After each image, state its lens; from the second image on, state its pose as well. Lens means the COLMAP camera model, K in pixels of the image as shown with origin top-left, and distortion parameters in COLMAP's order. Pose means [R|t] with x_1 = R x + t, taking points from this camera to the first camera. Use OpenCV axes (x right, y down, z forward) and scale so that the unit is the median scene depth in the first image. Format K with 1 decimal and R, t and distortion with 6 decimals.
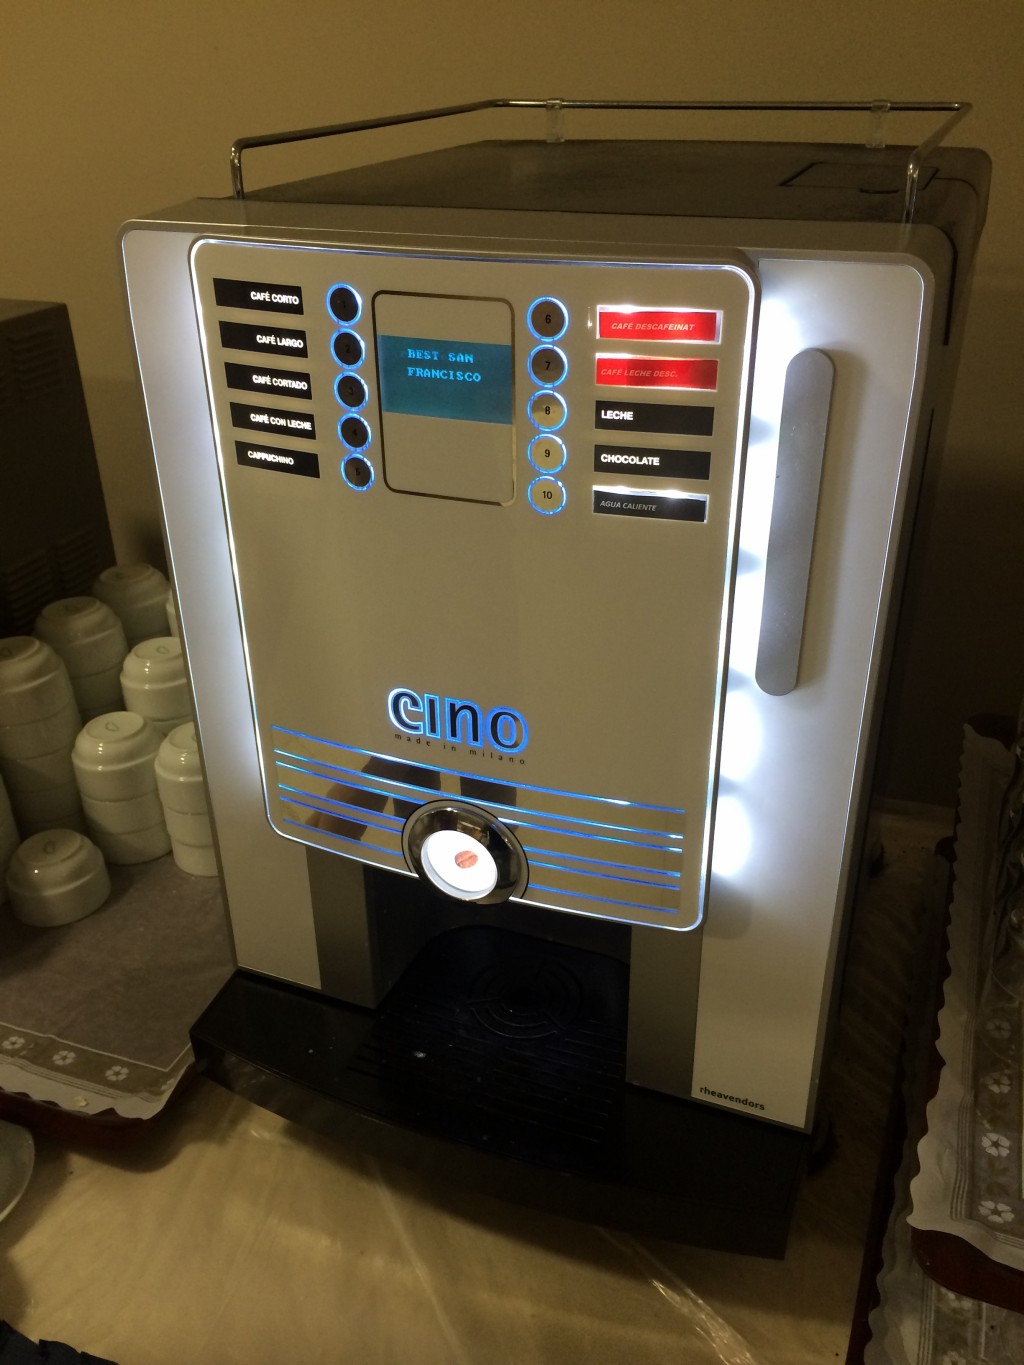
lens RADIAL K [[1176.0, 0, 511.8], [0, 1176.0, 684.0], [0, 0, 1]] dist [0.090470, 0.001357]
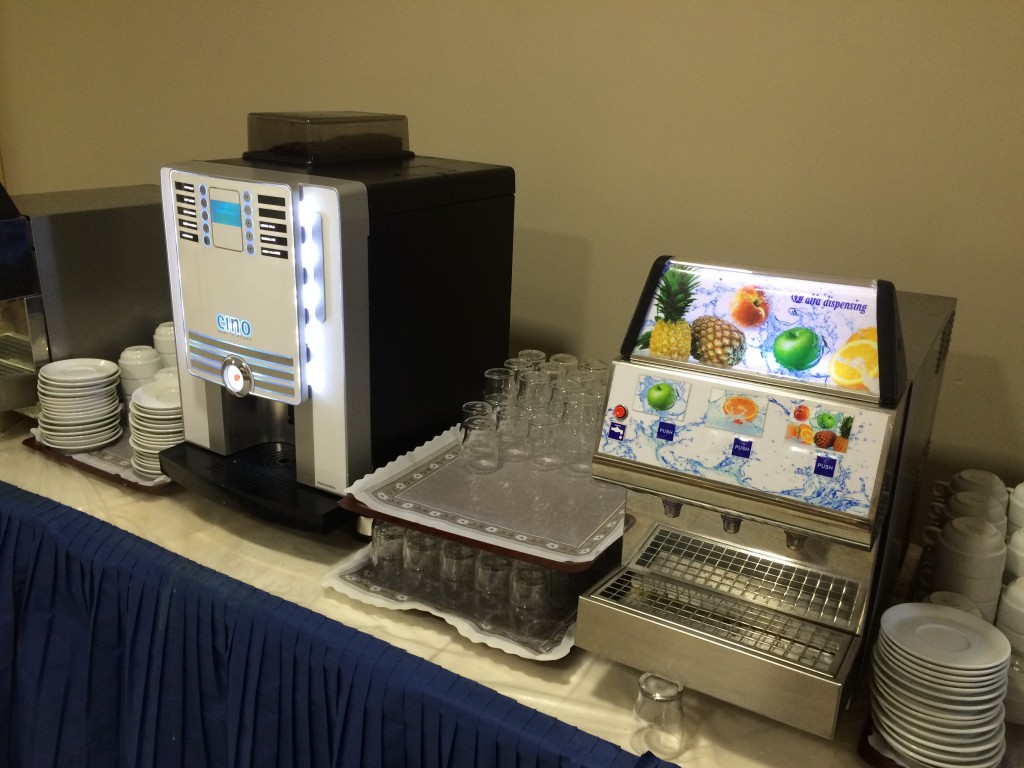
lens RADIAL K [[882.2, 0, 512.1], [0, 882.2, 381.7], [0, 0, 1]] dist [0.090470, 0.001357]
pose [[0.980118, 0.112043, -0.163755, 1.141184], [-0.138805, 0.976919, -0.162364, 0.484377], [0.141783, 0.181866, 0.973048, -1.209939]]
